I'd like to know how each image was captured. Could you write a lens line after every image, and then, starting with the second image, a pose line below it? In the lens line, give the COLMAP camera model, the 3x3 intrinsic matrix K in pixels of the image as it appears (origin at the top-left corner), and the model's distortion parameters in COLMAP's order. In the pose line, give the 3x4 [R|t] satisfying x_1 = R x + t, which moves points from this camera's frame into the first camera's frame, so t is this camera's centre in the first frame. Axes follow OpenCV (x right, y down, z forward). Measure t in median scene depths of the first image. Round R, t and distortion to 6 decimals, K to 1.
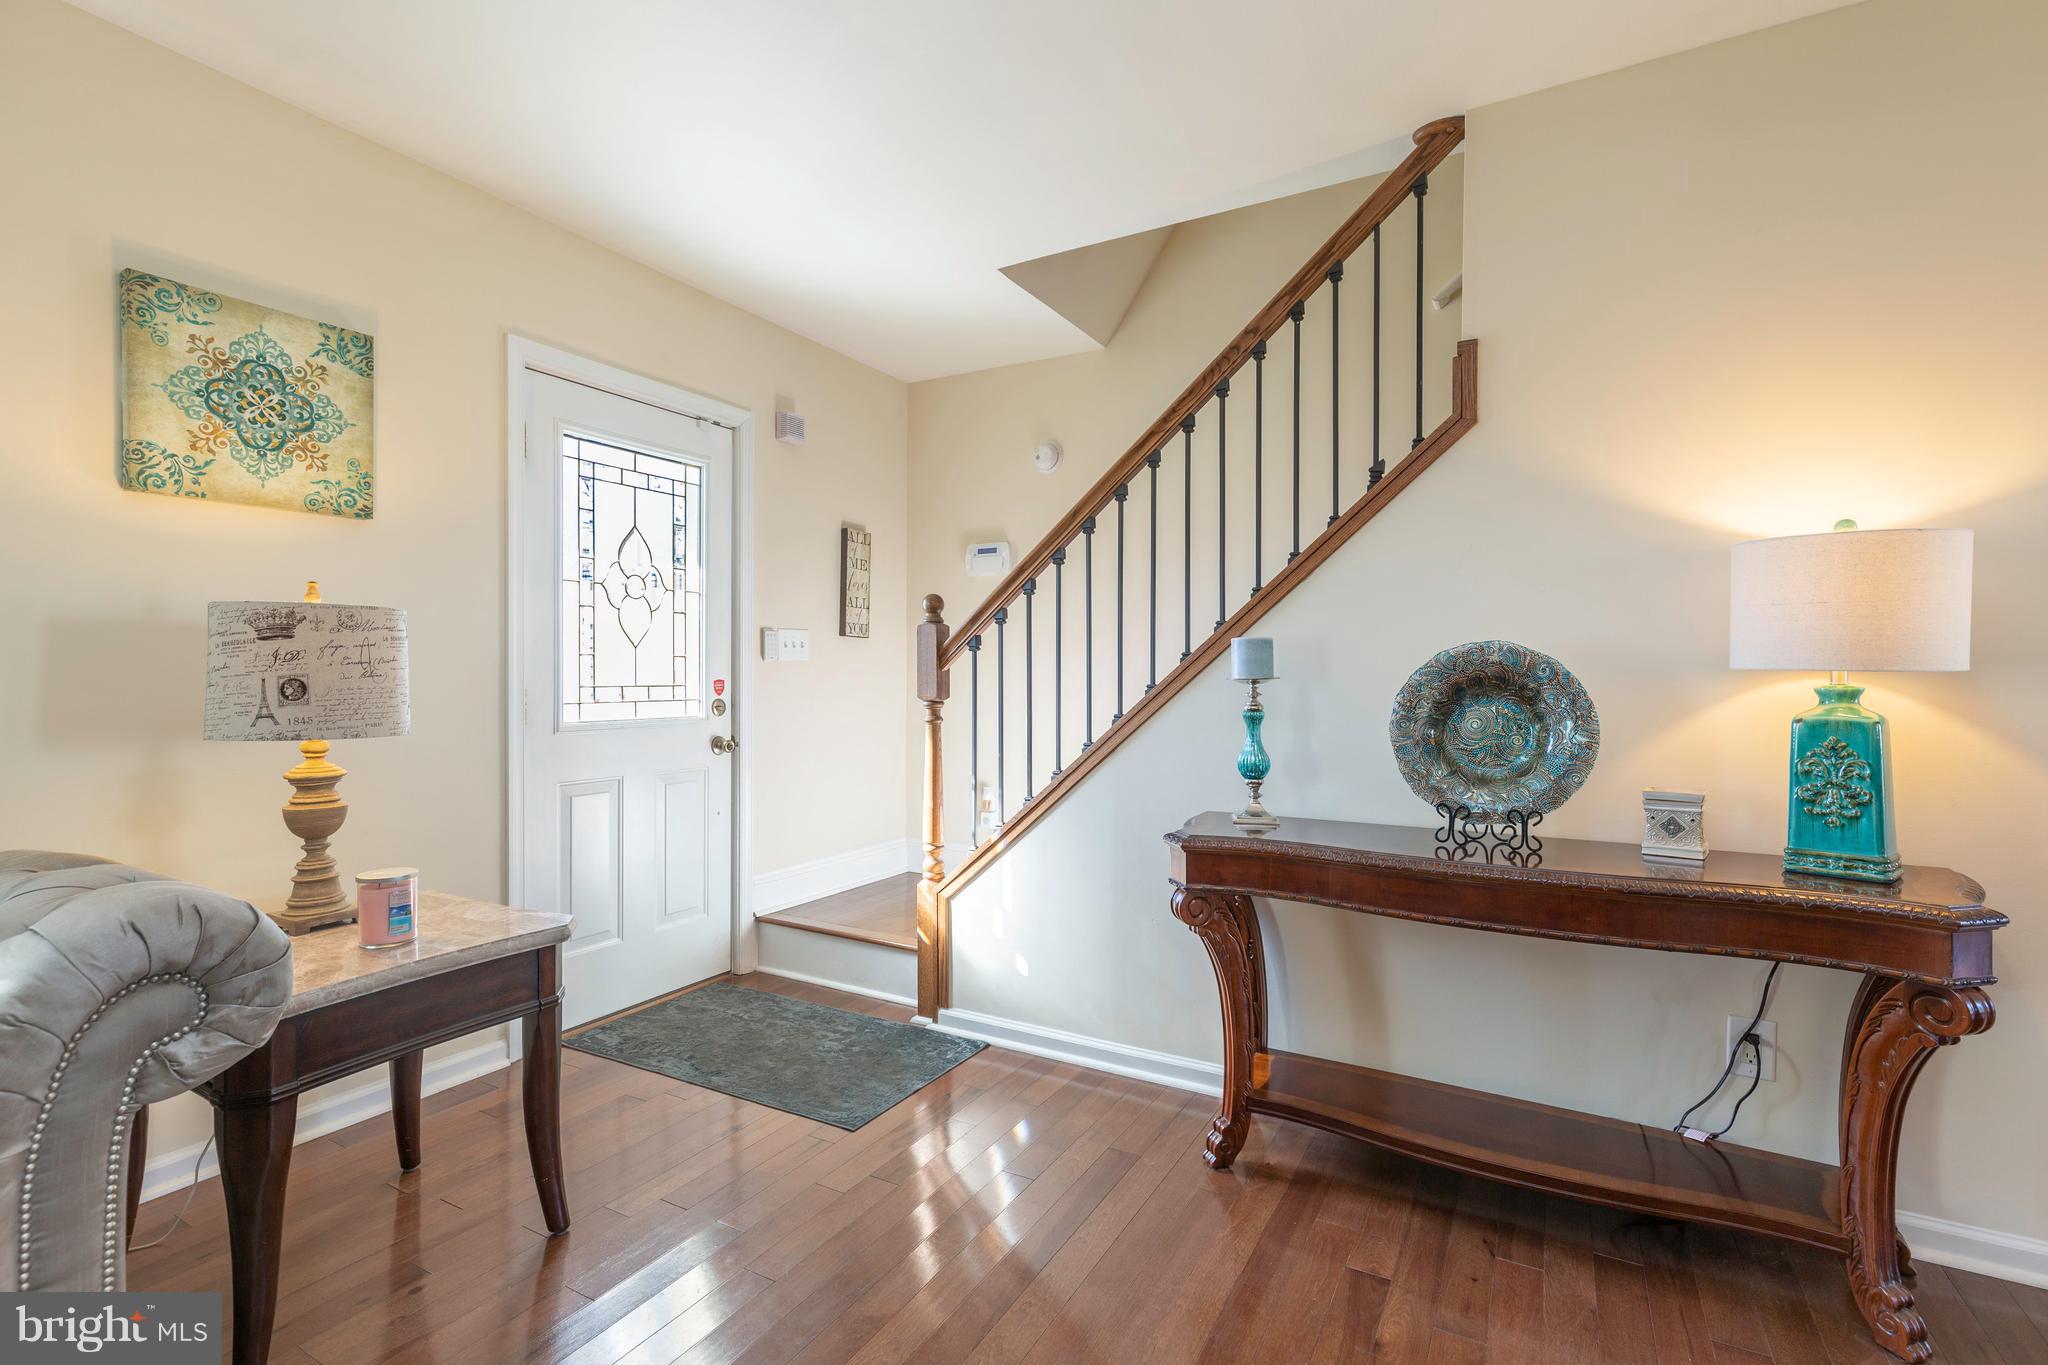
lens RADIAL K [[935.9, 0, 1016.3], [0, 935.9, 676.4], [0, 0, 1]] dist [0.003190, 0.000404]
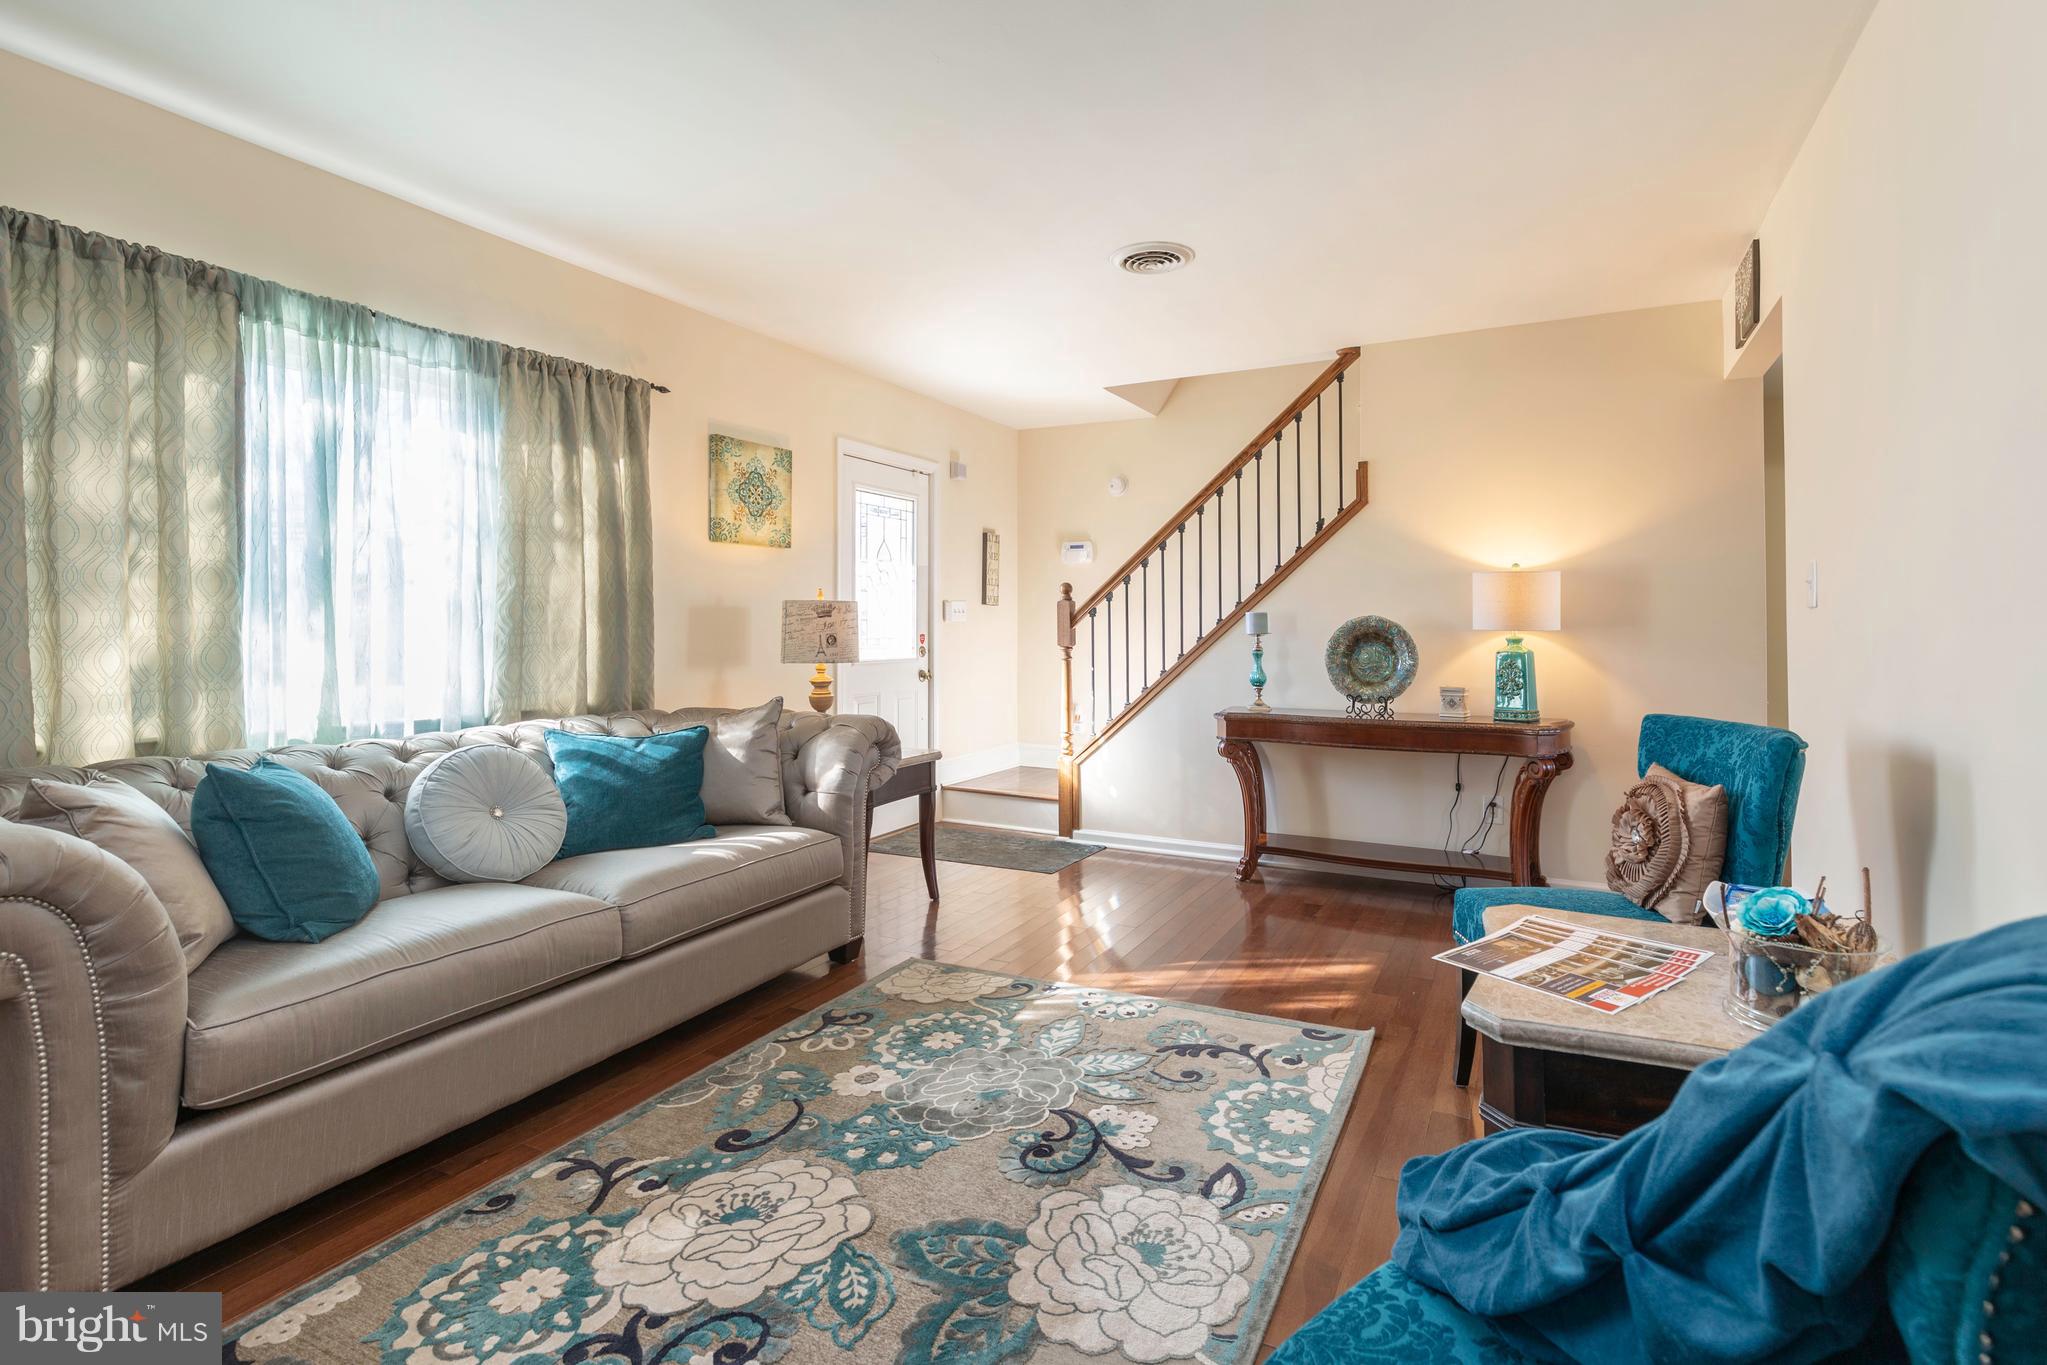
lens RADIAL K [[935.4, 0, 1082.2], [0, 935.4, 588.3], [0, 0, 1]] dist [0.003190, 0.000404]
pose [[0.997334, 0.002390, 0.072927, -0.232636], [0.000852, 0.999014, -0.044391, -0.005591], [-0.072961, 0.044334, 0.996349, -0.843328]]
